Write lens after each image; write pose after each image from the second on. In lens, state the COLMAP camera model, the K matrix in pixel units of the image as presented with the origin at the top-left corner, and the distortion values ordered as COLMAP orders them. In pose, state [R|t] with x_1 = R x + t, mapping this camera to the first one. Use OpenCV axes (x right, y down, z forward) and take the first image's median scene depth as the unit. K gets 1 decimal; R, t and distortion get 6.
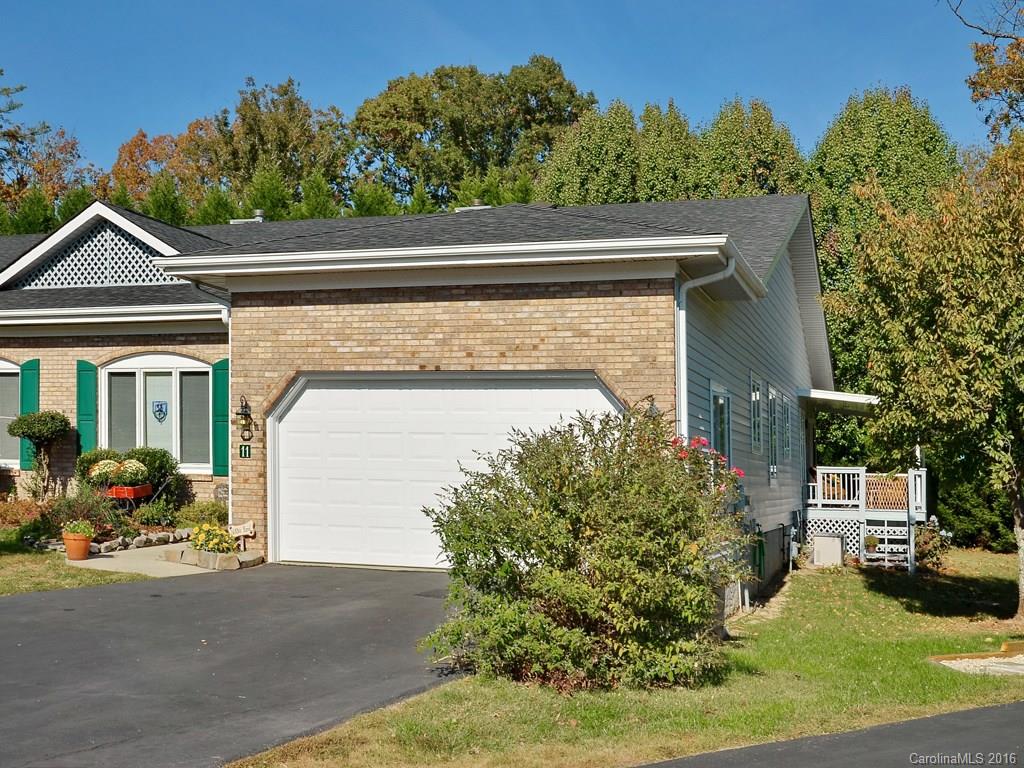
lens RADIAL K [[1158.9, 0, 512.1], [0, 1158.9, 430.0], [0, 0, 1]] dist [-0.000846, -0.003101]
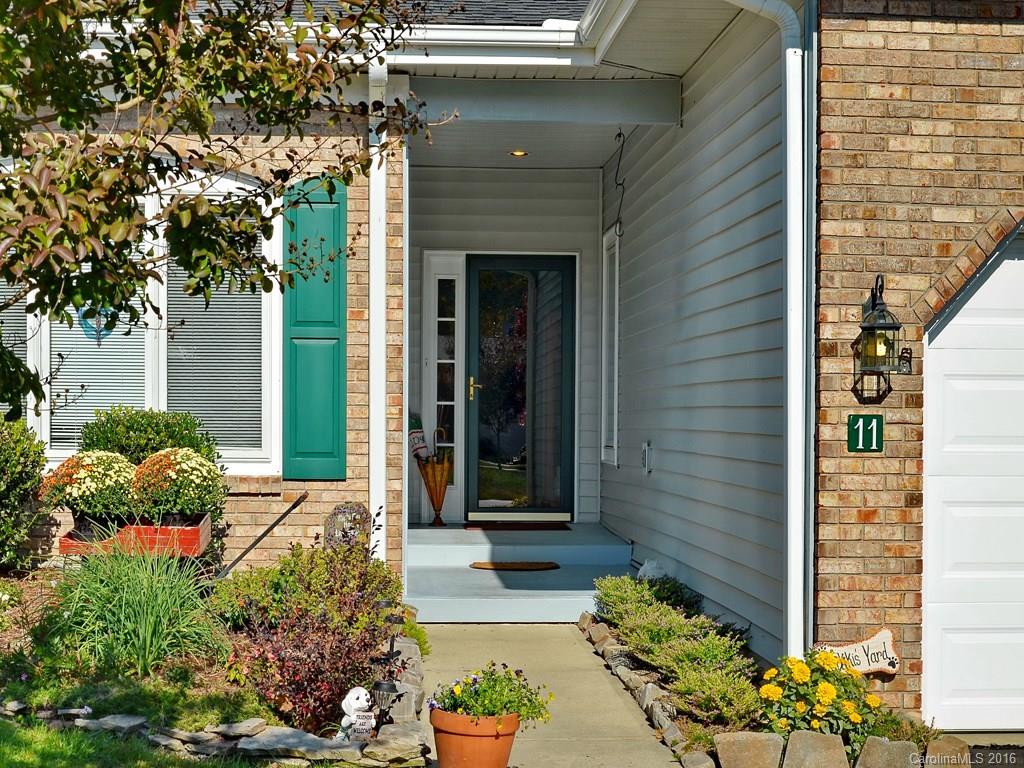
lens RADIAL K [[1754.9, 0, 512.0], [0, 1754.9, 384.0], [0, 0, 1]] dist [0.015029, -0.031476]
pose [[0.908635, -0.010637, 0.417456, -0.546041], [-0.001761, 0.999569, 0.029304, -0.011687], [-0.417588, -0.027362, 0.908224, 0.560947]]
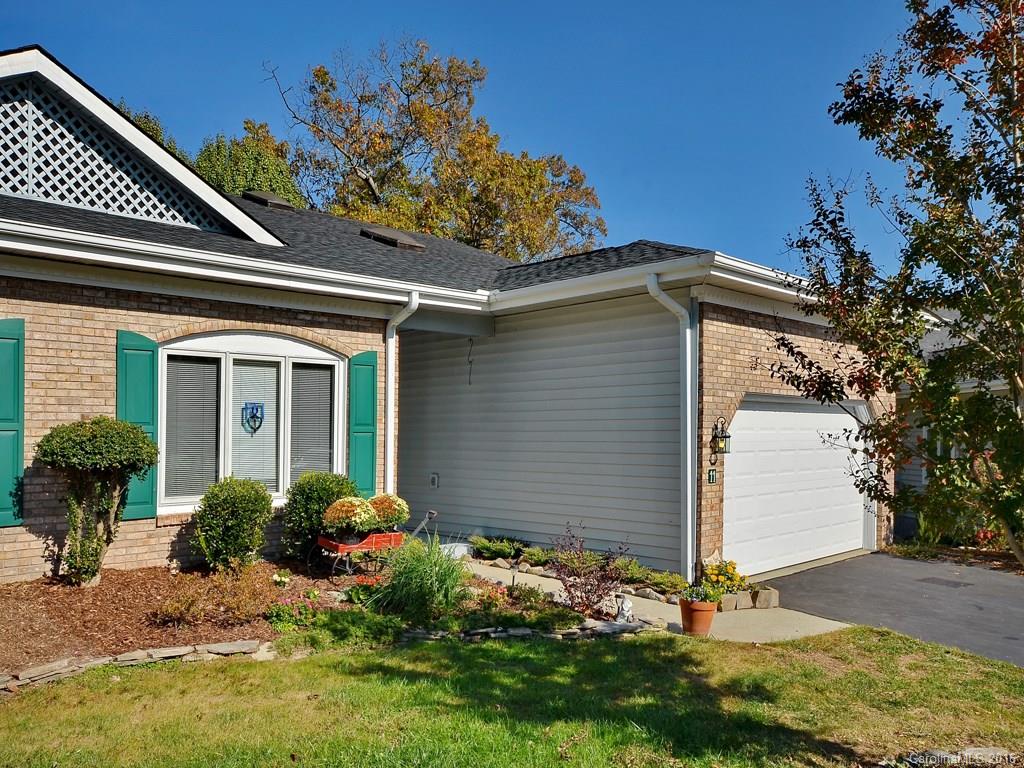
lens RADIAL K [[831.5, 0, 512.0], [0, 831.5, 384.0], [0, 0, 1]] dist [0.007661, 0.002534]
pose [[0.440819, 0.030542, 0.897076, -0.892437], [-0.019840, 0.999508, -0.024280, -0.035701], [-0.897377, -0.007095, 0.441209, 0.847165]]
